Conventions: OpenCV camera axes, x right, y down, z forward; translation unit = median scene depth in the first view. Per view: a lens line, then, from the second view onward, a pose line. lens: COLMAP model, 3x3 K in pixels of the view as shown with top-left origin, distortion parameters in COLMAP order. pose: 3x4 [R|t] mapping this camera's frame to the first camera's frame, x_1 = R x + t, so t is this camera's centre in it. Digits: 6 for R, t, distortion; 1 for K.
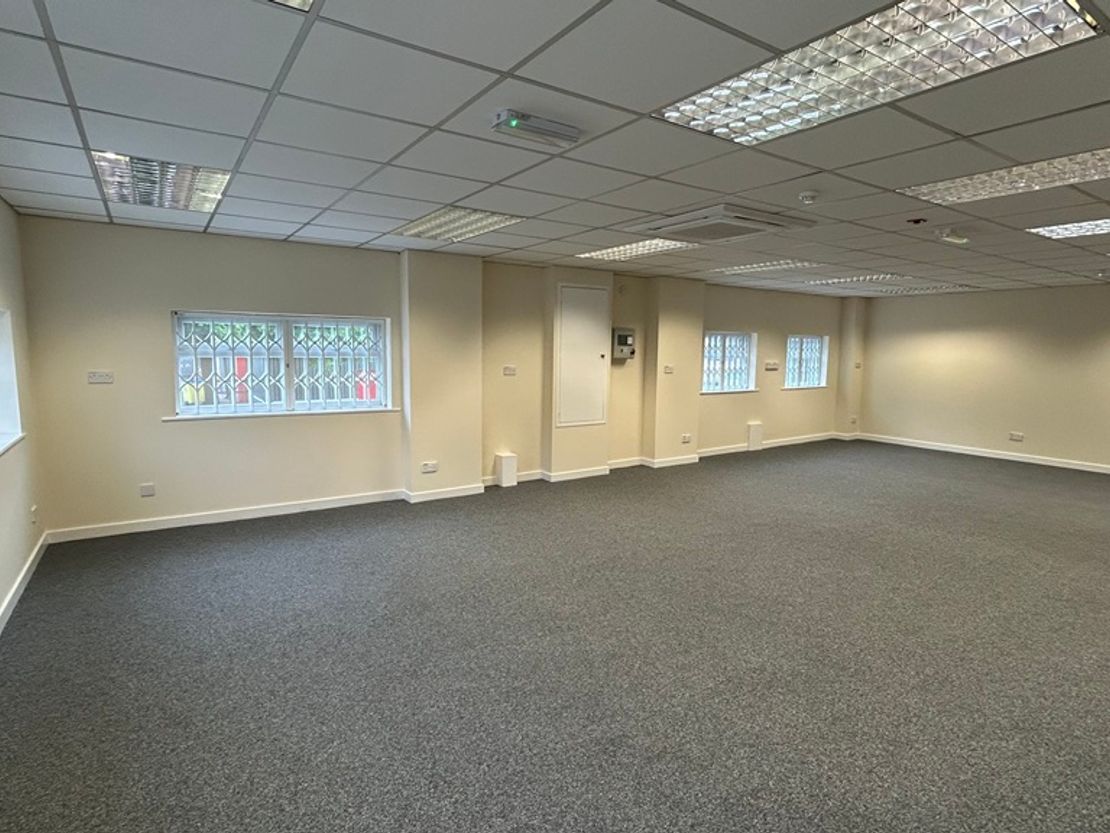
lens RADIAL K [[598.2, 0, 558.1], [0, 598.2, 420.0], [0, 0, 1]] dist [0.000302, -0.000060]
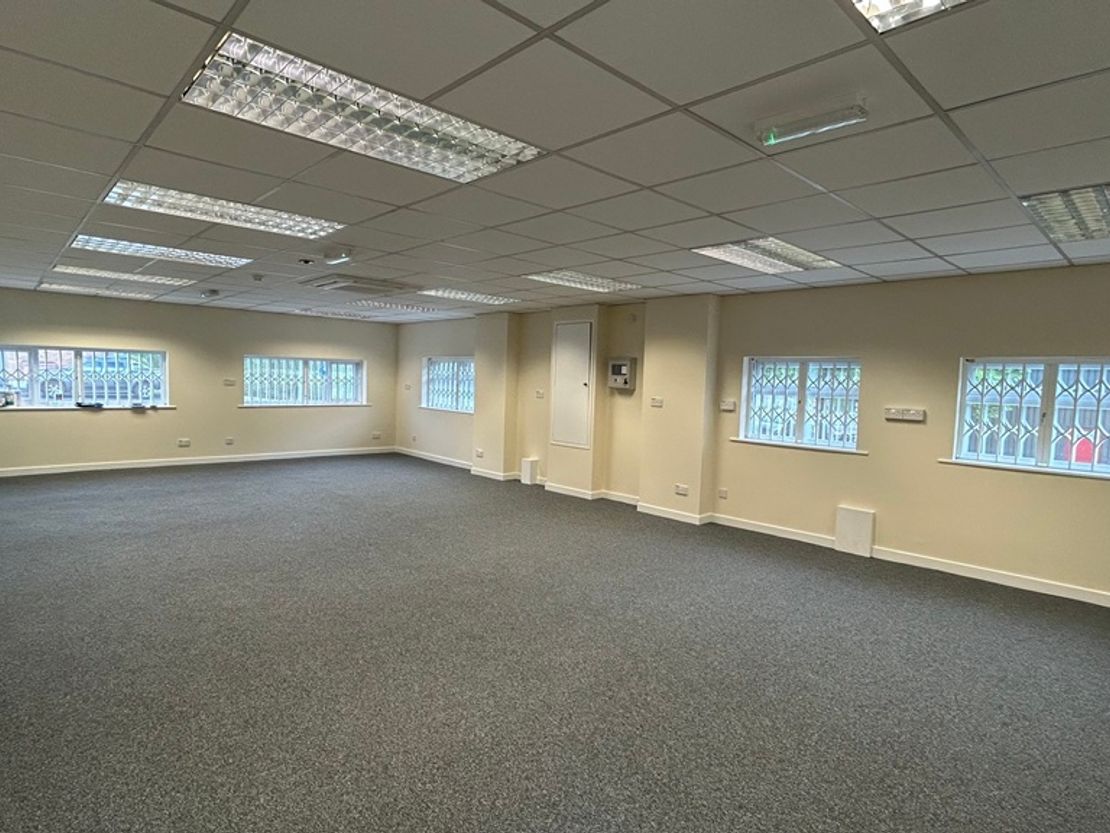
lens RADIAL K [[598.2, 0, 558.1], [0, 598.2, 420.0], [0, 0, 1]] dist [0.000302, -0.000060]
pose [[0.166669, 0.064548, -0.983898, 1.704147], [-0.146330, 0.988424, 0.040057, -0.122866], [0.975094, 0.137298, 0.174185, 1.194711]]
